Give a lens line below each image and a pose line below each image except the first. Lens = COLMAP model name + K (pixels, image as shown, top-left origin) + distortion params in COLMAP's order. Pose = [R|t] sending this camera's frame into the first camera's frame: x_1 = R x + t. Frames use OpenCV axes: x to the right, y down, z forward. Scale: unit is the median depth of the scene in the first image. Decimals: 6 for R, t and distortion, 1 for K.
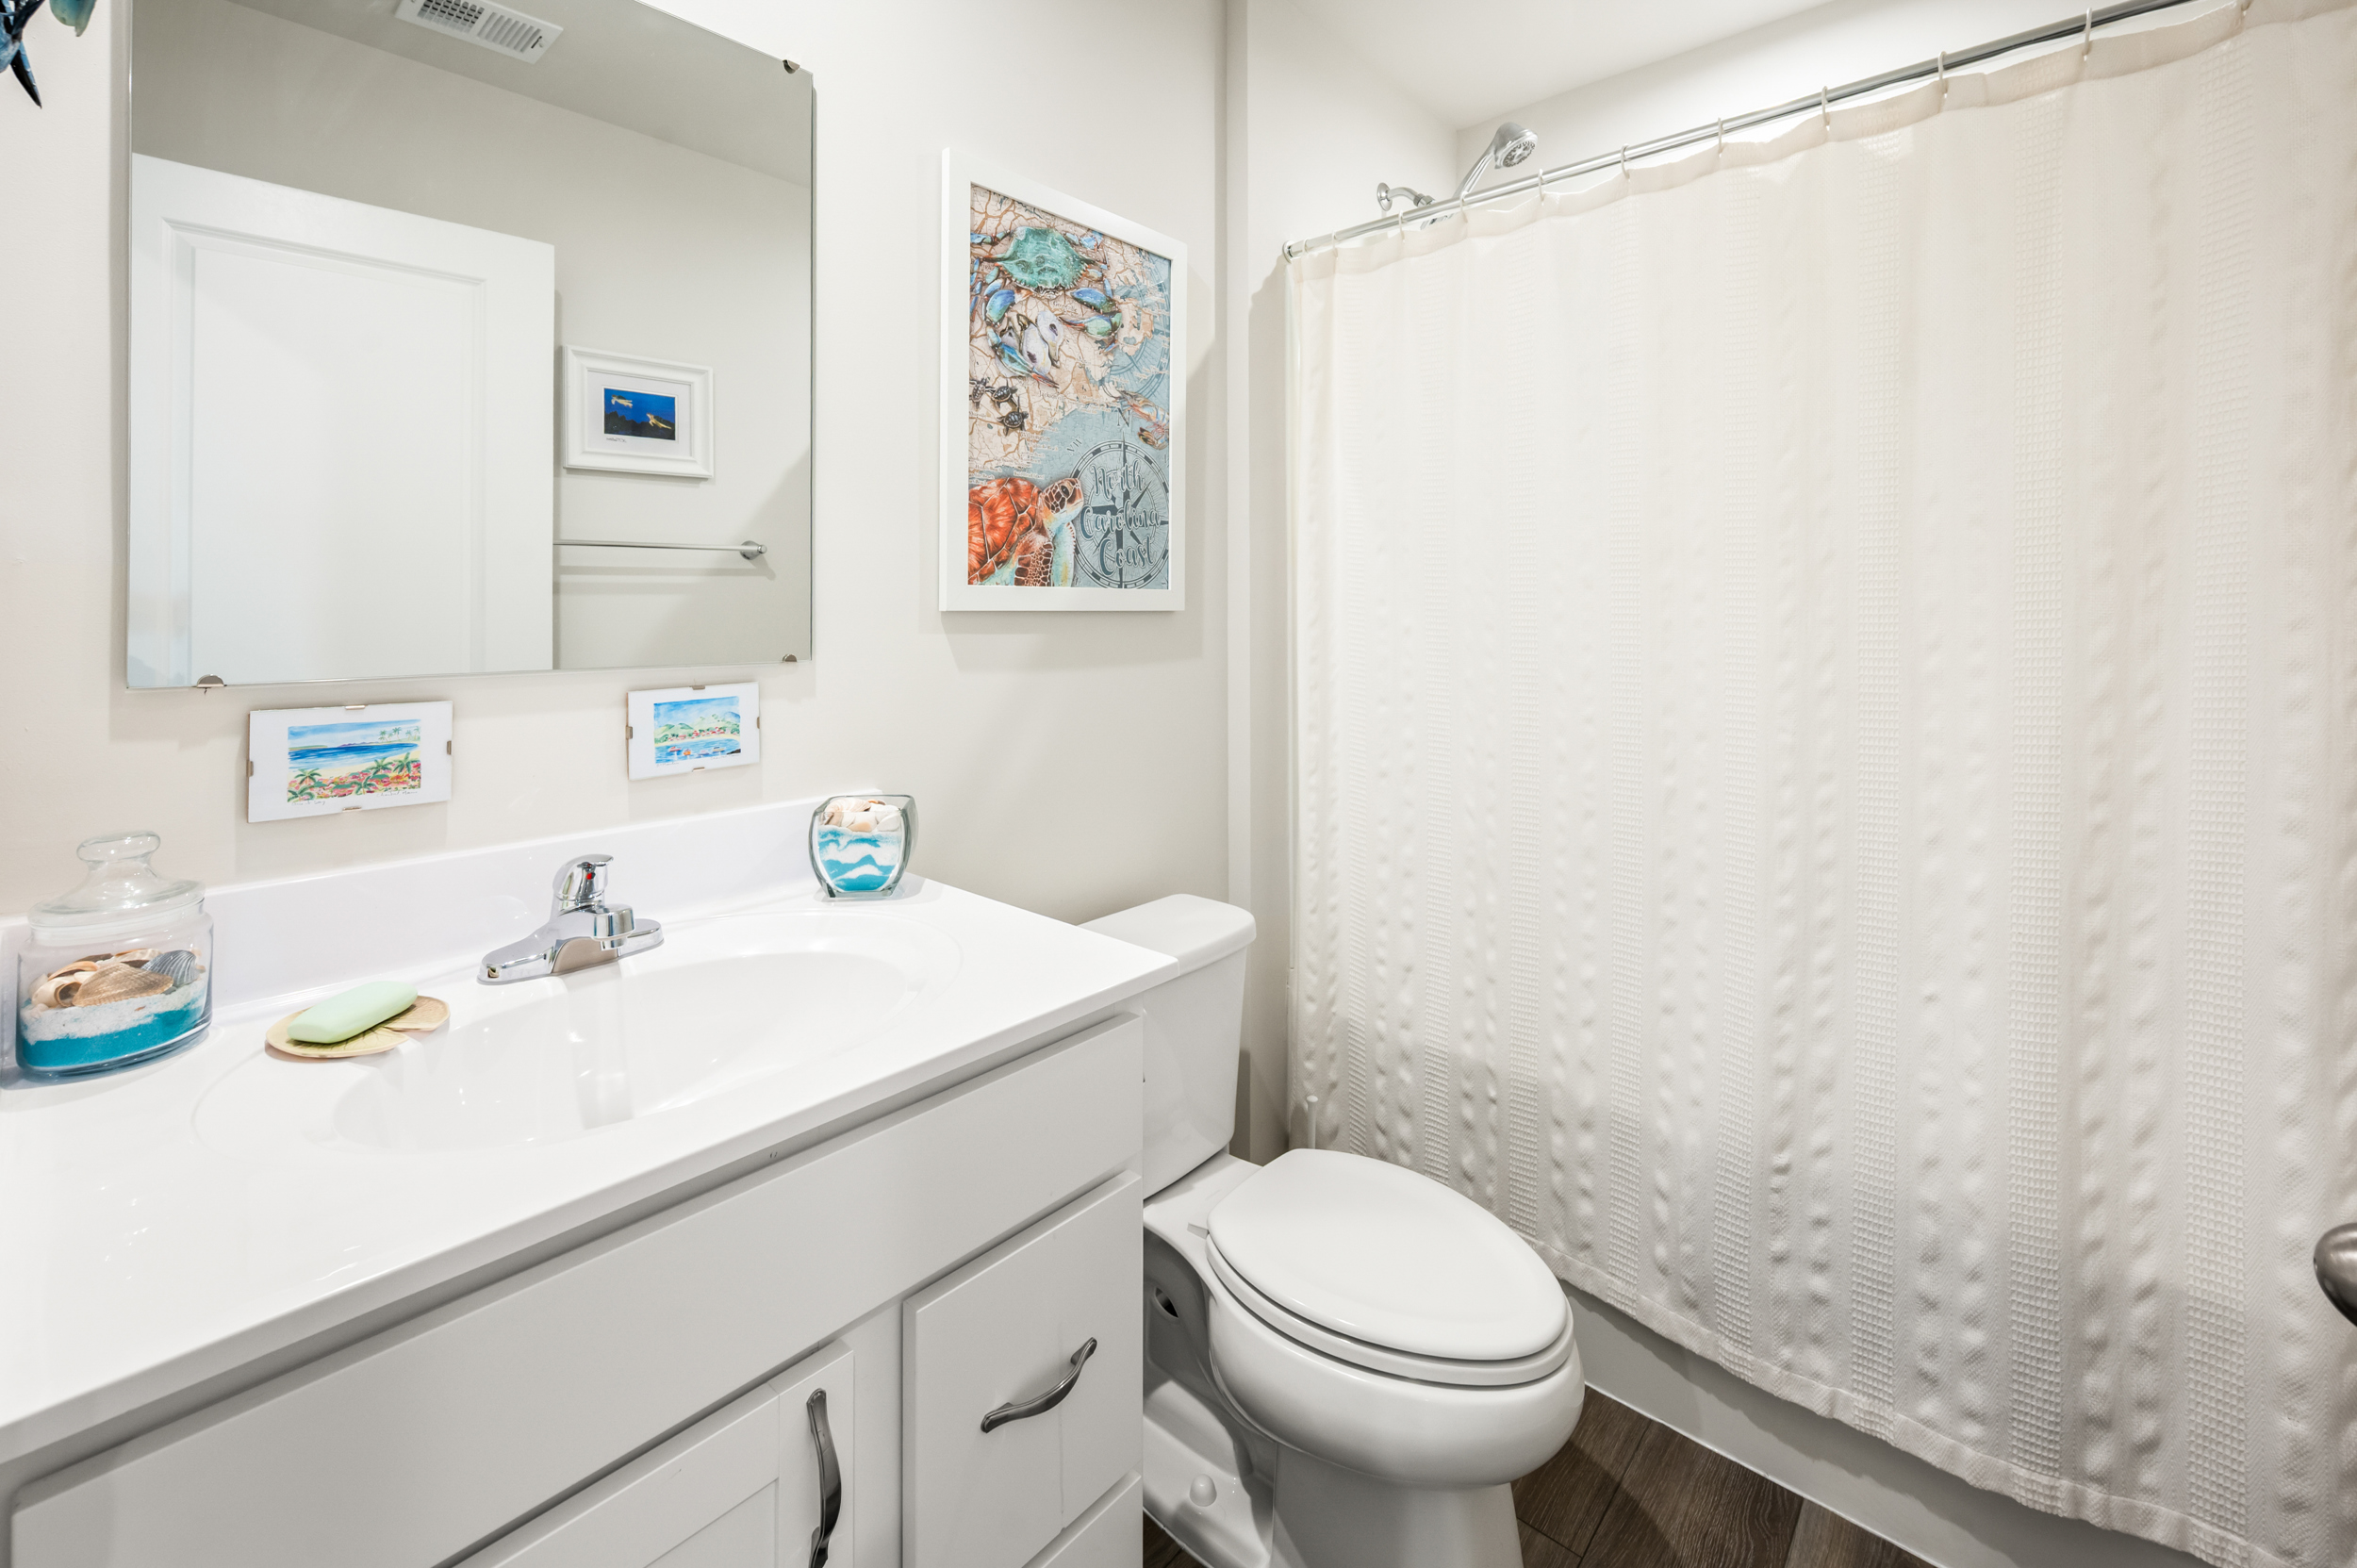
lens RADIAL K [[937.8, 0, 1182.7], [0, 937.8, 767.5], [0, 0, 1]] dist [0.002579, 0.000169]
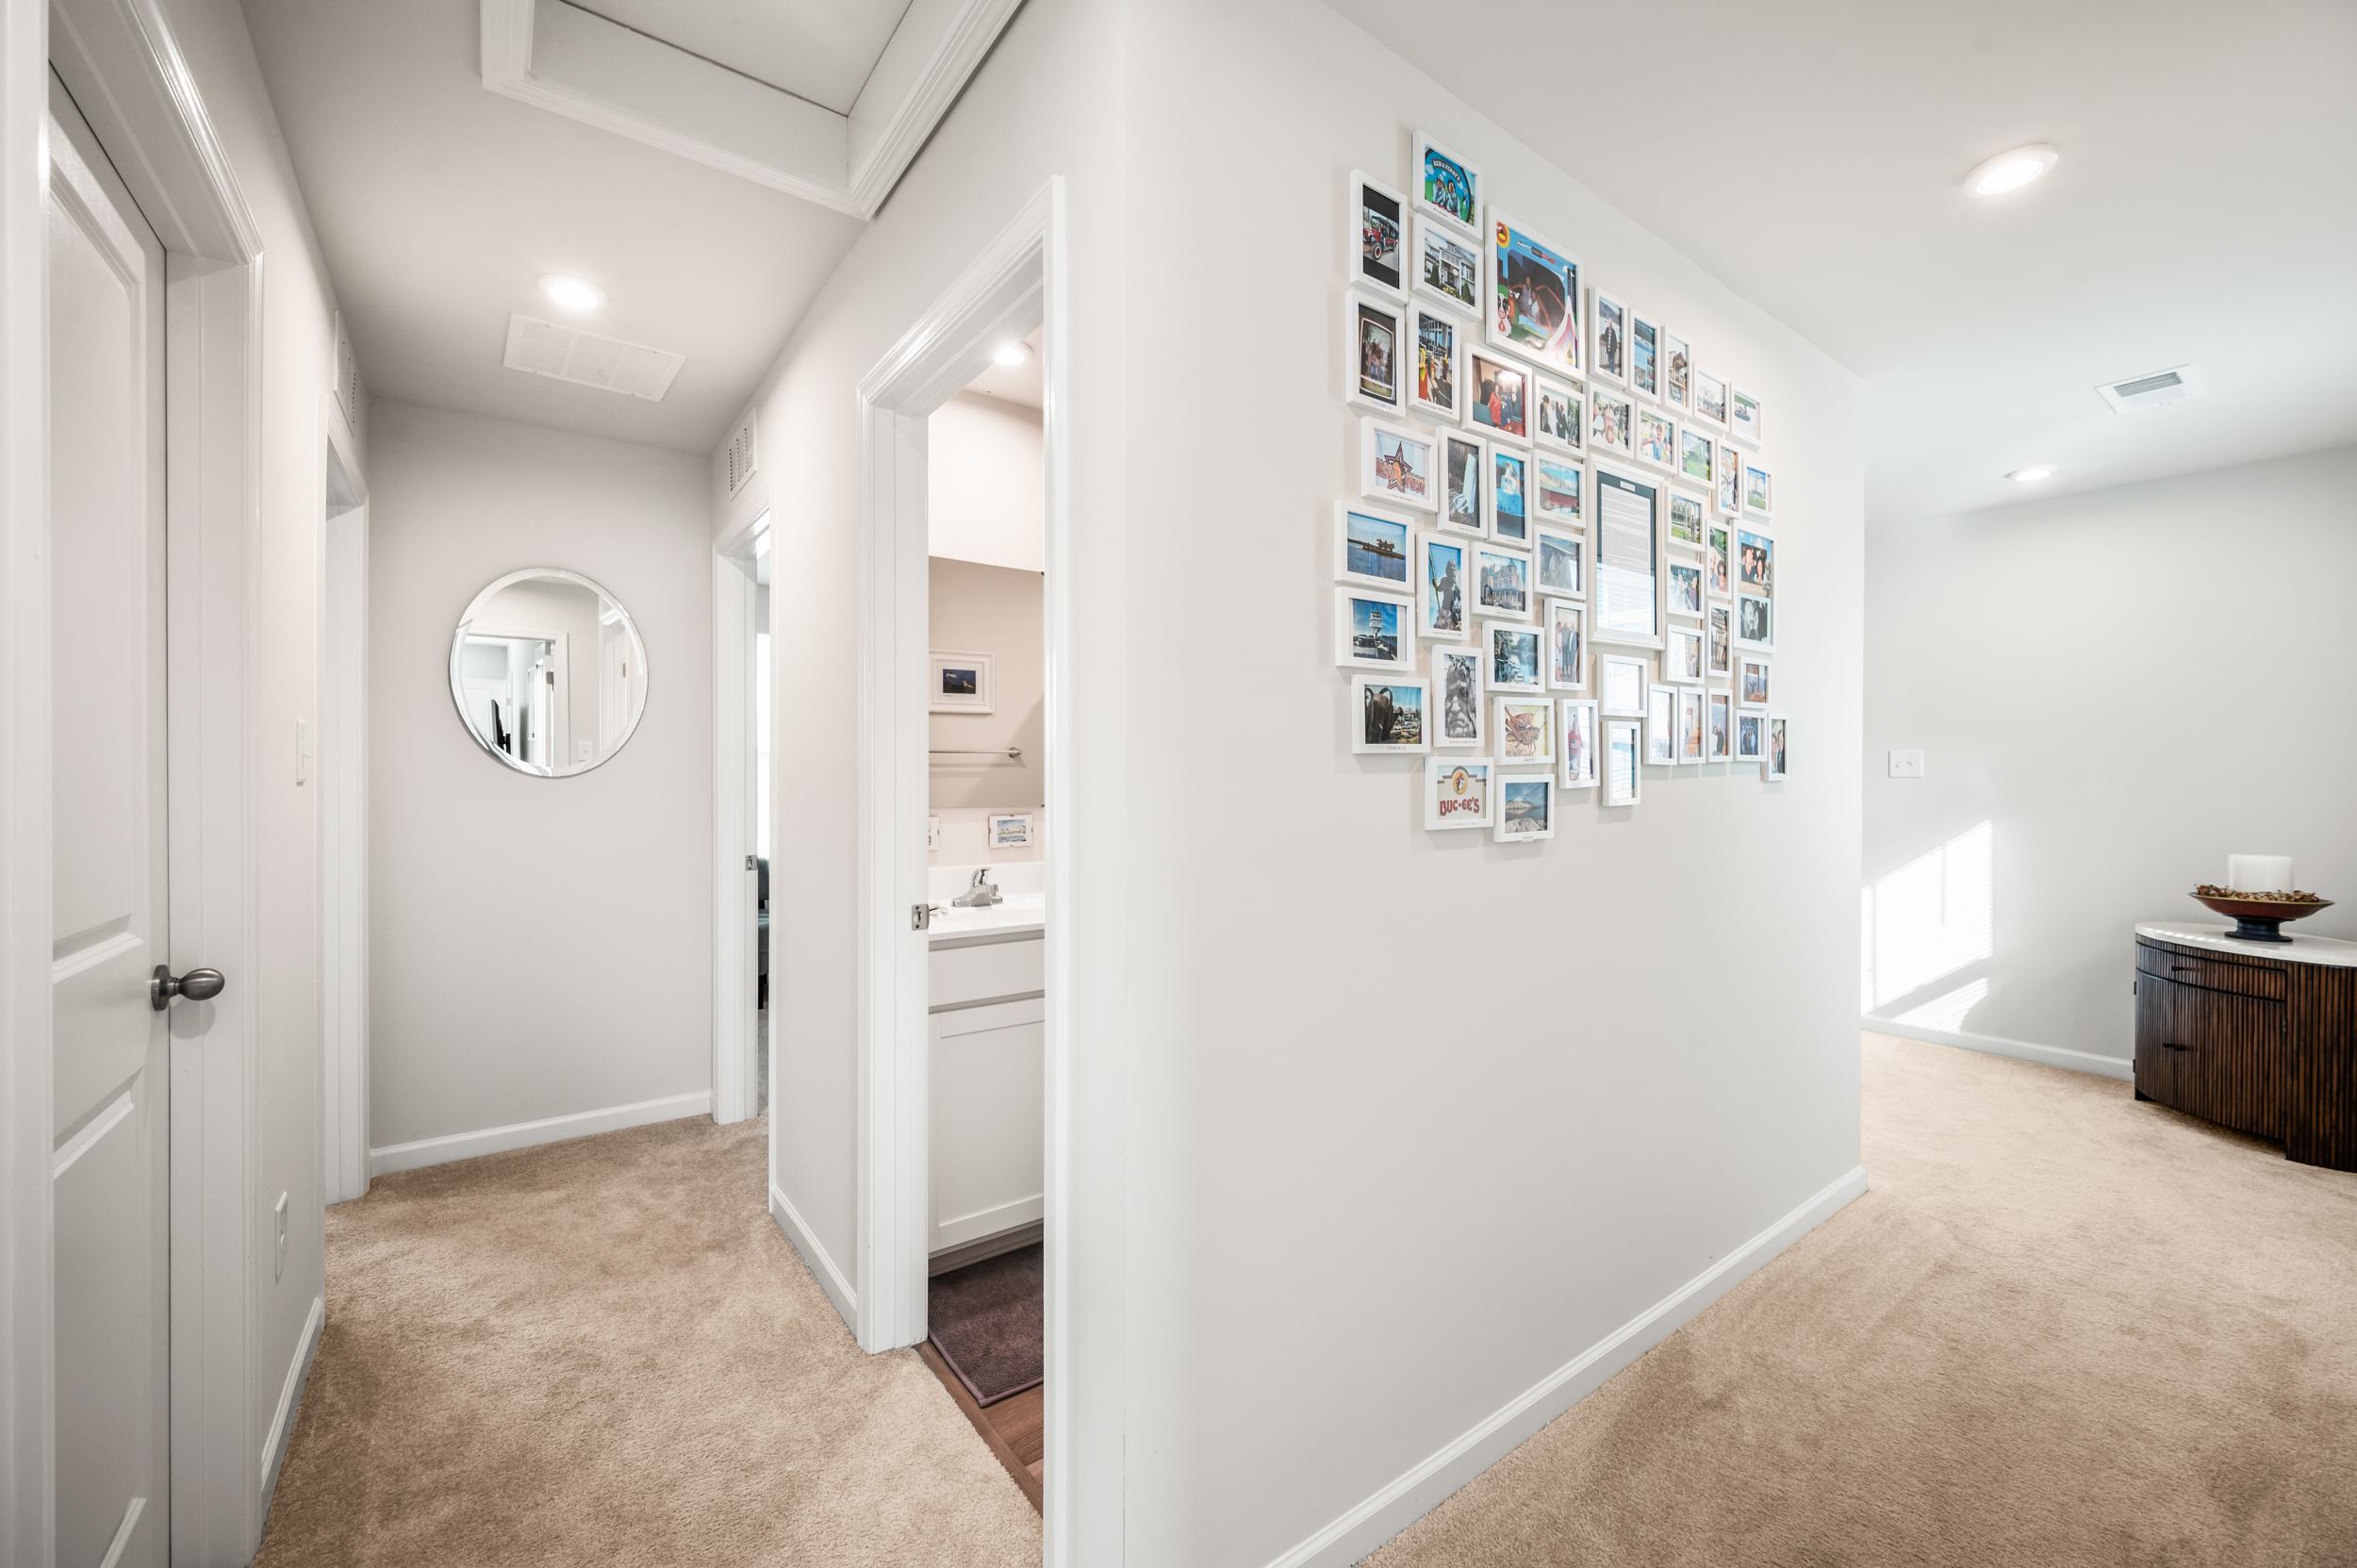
lens RADIAL K [[937.8, 0, 1182.7], [0, 937.8, 767.5], [0, 0, 1]] dist [0.002579, 0.000169]
pose [[0.983844, -0.001508, -0.179020, 0.255780], [-0.029859, 0.984576, -0.172388, 0.135720], [0.176519, 0.174949, 0.968625, -0.904369]]
